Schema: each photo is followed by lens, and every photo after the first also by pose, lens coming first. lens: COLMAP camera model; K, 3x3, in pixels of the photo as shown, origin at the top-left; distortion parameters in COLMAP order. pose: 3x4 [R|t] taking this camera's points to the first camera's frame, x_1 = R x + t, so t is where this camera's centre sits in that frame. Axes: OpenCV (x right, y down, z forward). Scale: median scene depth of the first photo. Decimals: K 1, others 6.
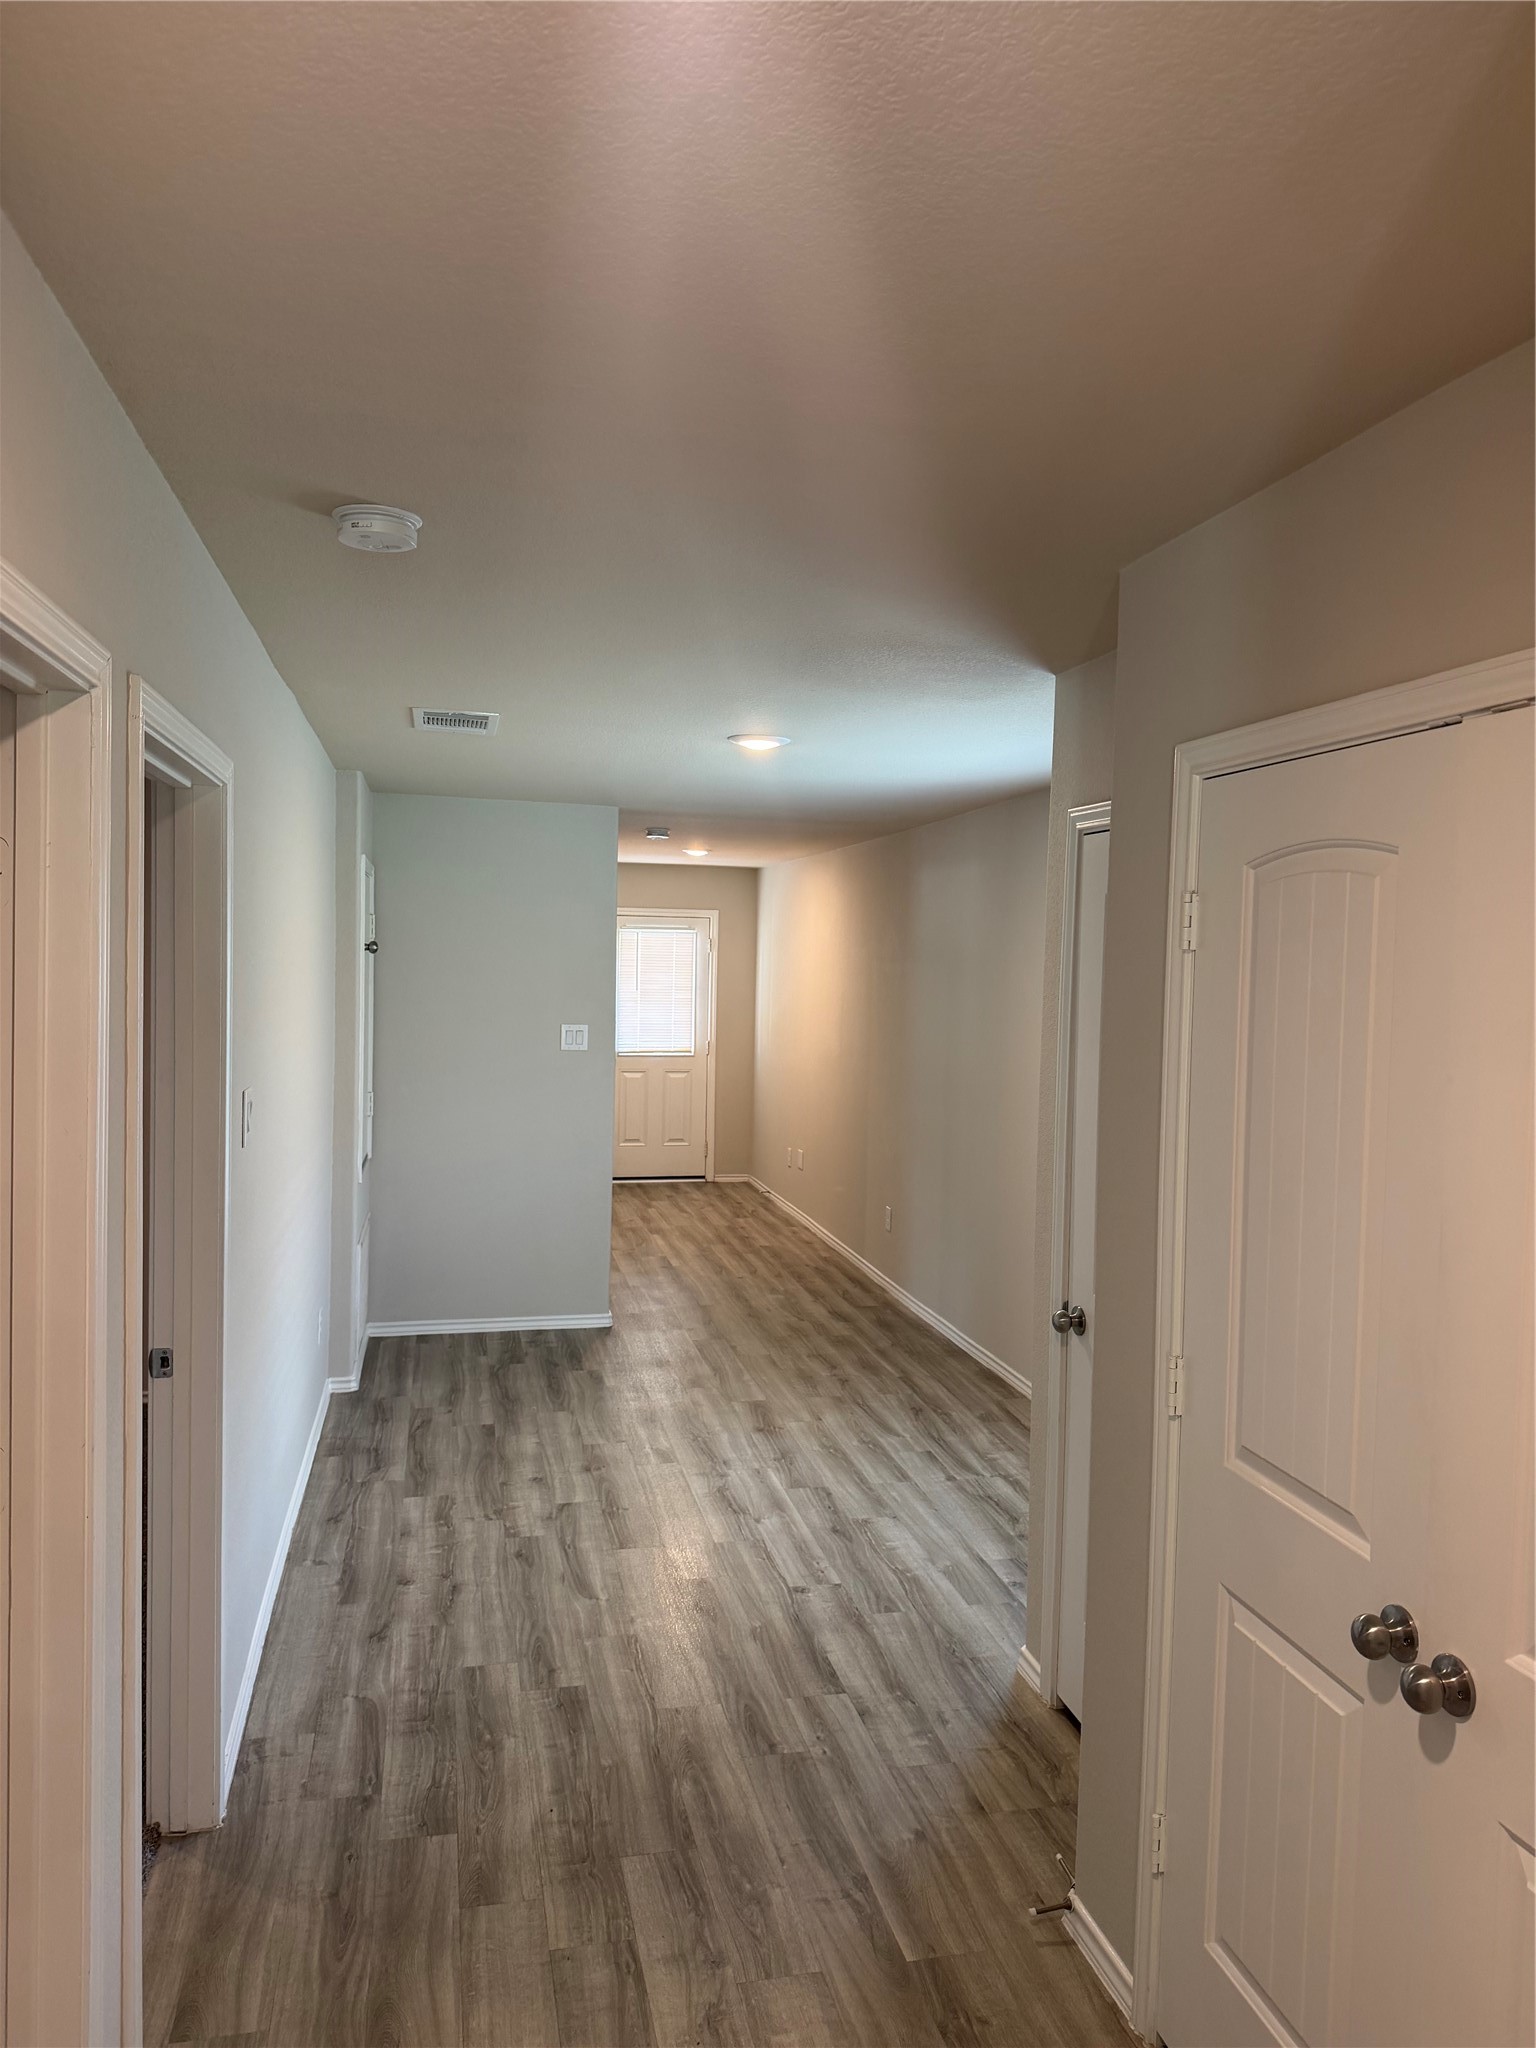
lens RADIAL K [[1422.1, 0, 775.4], [0, 1422.1, 1019.3], [0, 0, 1]] dist [0.071400, -0.109939]
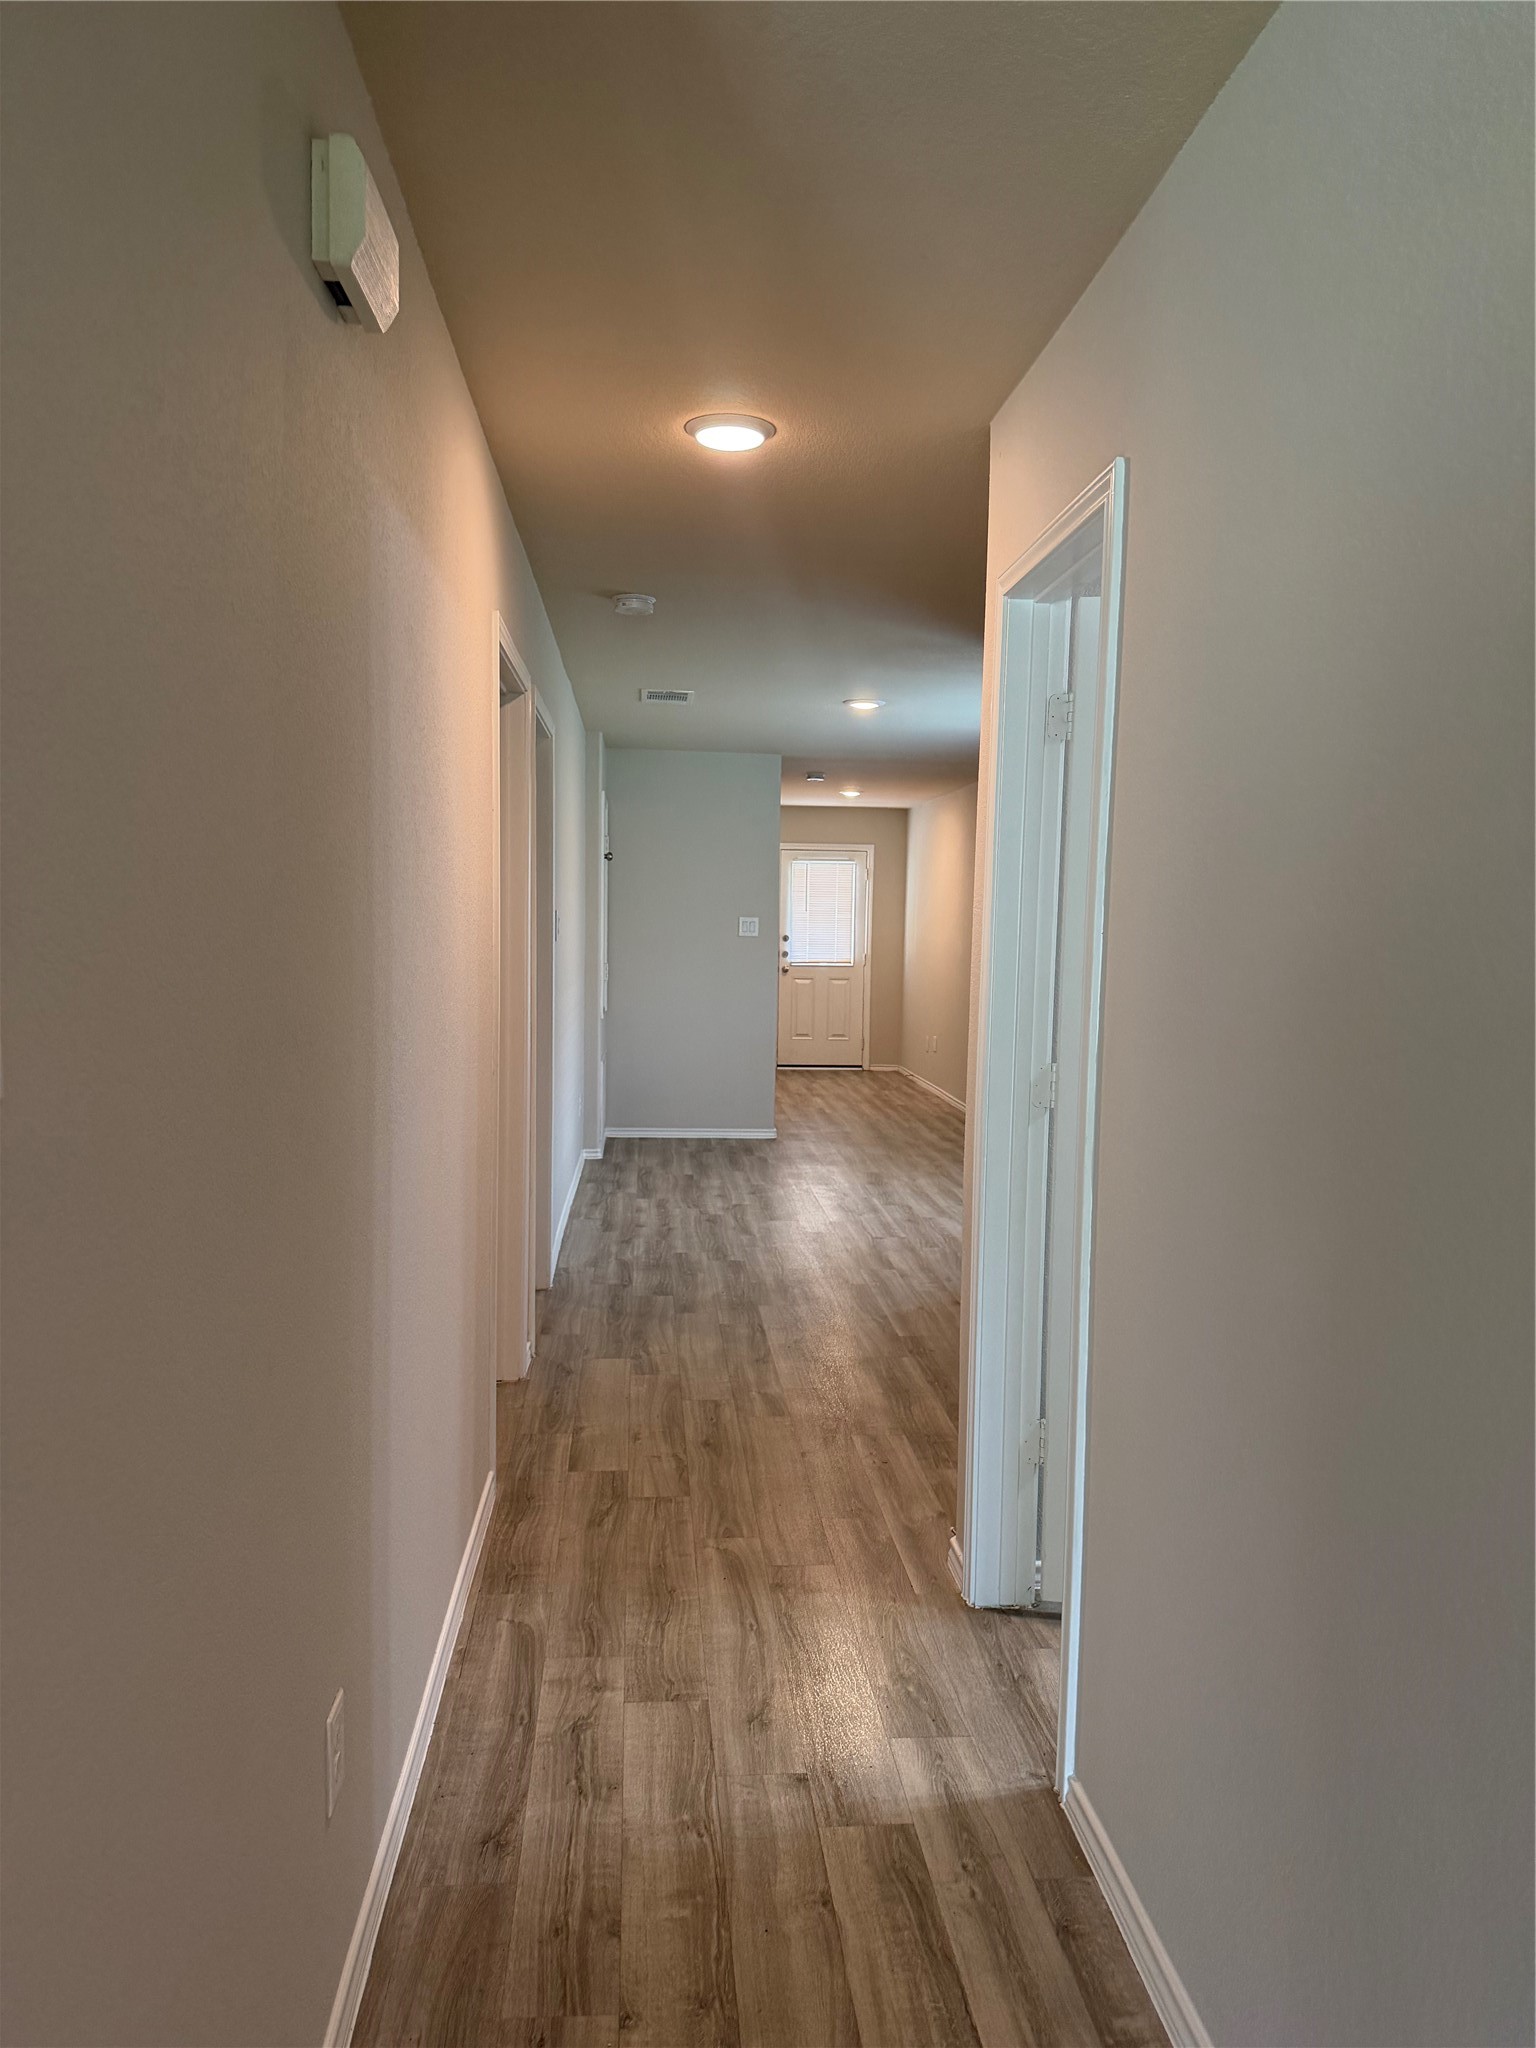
lens RADIAL K [[1409.7, 0, 774.2], [0, 1409.7, 1039.6], [0, 0, 1]] dist [0.182736, -0.366852]
pose [[0.990492, 0.006642, -0.137413, 0.111117], [-0.001249, 0.999227, 0.039296, 0.106966], [0.137567, -0.038751, 0.989734, -0.550531]]
